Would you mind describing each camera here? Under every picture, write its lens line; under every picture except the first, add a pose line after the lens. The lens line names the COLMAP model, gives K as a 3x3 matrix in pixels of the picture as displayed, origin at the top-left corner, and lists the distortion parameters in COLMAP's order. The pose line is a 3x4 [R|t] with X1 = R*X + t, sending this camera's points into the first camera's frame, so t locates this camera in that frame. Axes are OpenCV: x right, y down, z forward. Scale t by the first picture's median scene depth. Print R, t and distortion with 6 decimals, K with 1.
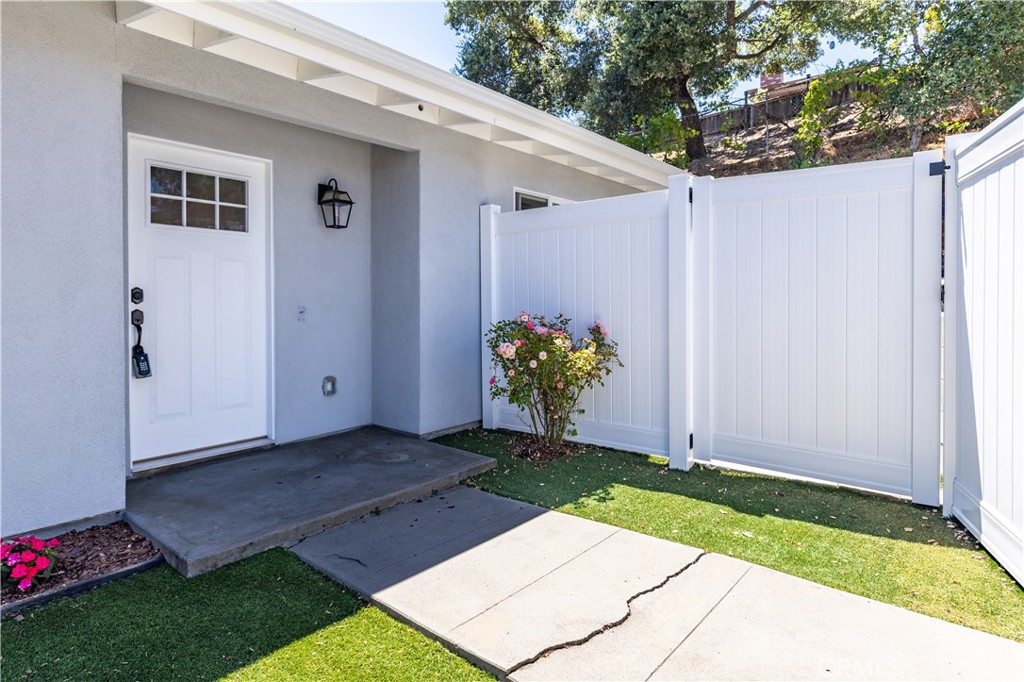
lens RADIAL K [[571.7, 0, 507.8], [0, 571.7, 309.5], [0, 0, 1]] dist [-0.003147, -0.000338]
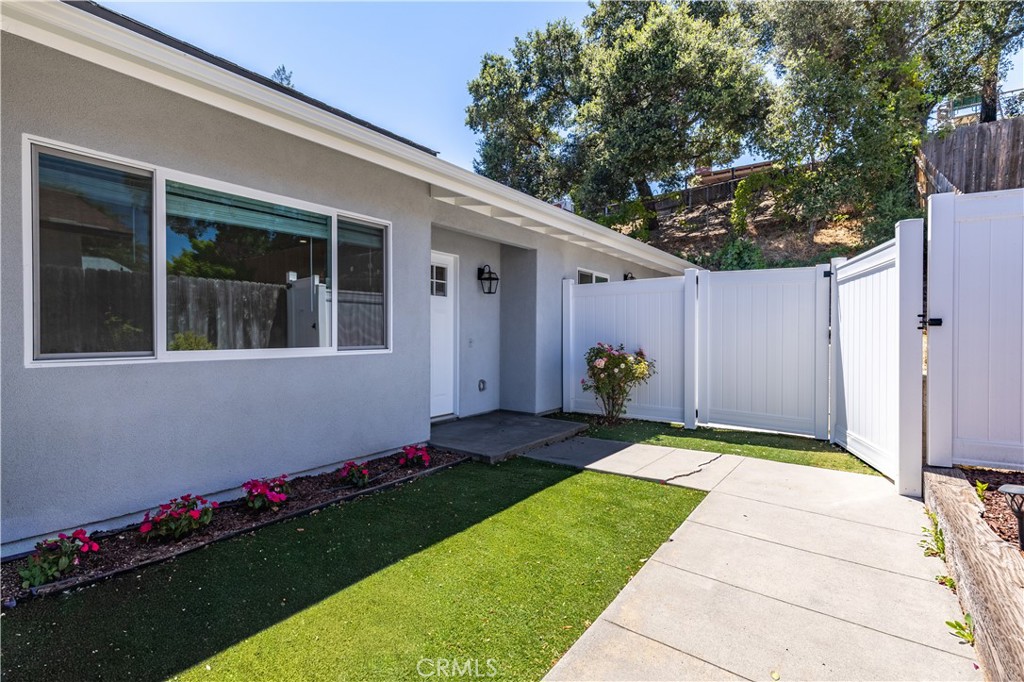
lens RADIAL K [[456.9, 0, 512.1], [0, 456.9, 339.6], [0, 0, 1]] dist [0.005113, -0.002770]
pose [[0.999028, 0.006144, 0.043654, -0.284350], [-0.005898, 0.999966, -0.005753, 0.004026], [-0.043688, 0.005490, 0.999030, -0.374506]]
